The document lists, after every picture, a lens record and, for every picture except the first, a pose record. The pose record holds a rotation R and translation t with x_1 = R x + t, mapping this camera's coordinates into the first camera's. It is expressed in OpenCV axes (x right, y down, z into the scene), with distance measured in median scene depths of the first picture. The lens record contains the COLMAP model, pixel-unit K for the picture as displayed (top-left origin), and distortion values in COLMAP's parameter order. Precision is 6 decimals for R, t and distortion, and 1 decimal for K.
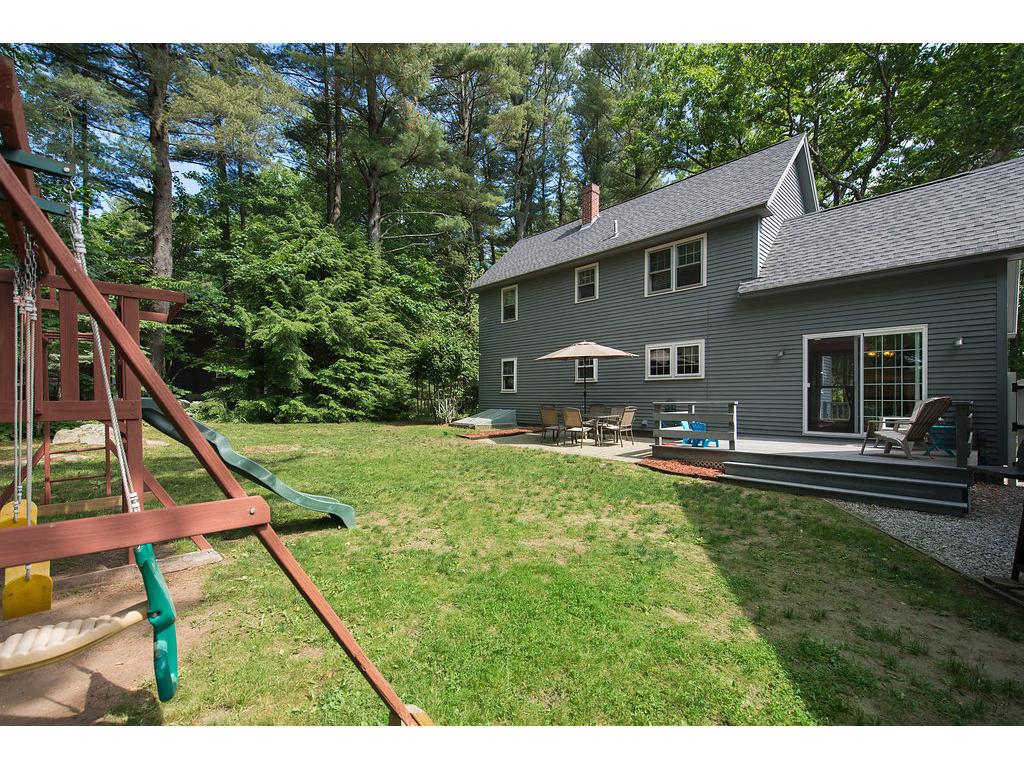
lens RADIAL K [[436.4, 0, 503.7], [0, 436.4, 397.7], [0, 0, 1]] dist [0.004955, -0.000173]
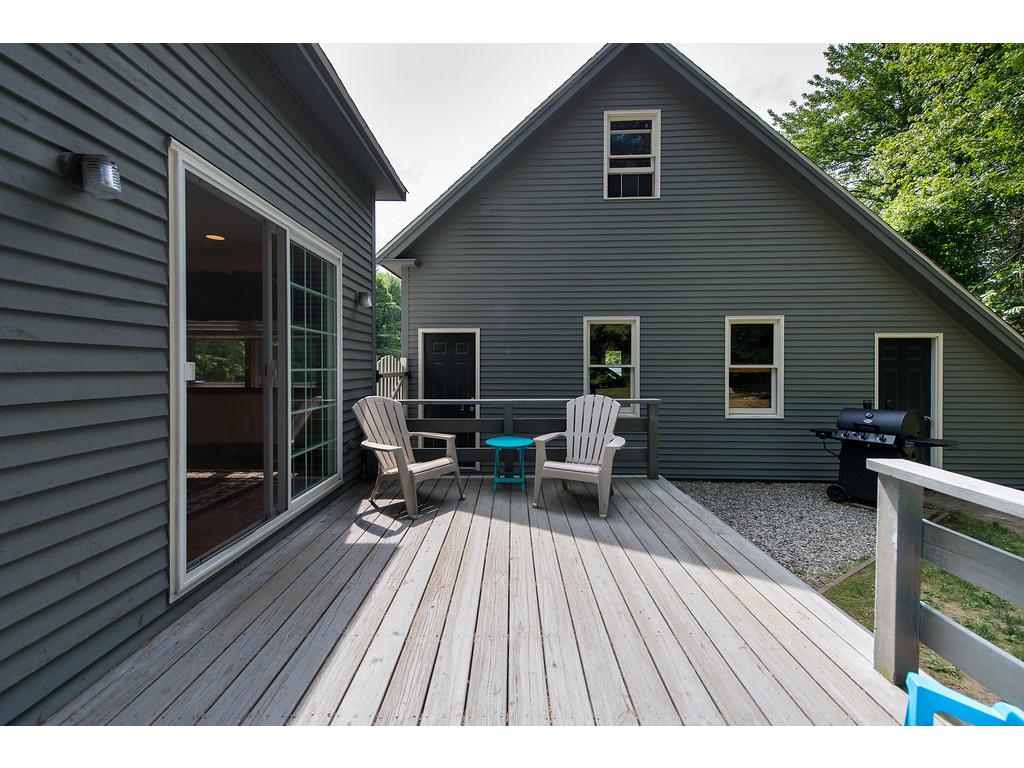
lens RADIAL K [[410.6, 0, 513.5], [0, 410.6, 368.4], [0, 0, 1]] dist [0.001210, -0.000592]
pose [[-0.736570, -0.006374, 0.676331, 0.373592], [-0.002628, 0.999975, 0.006561, -0.028064], [-0.676356, 0.003055, -0.736569, 0.913881]]
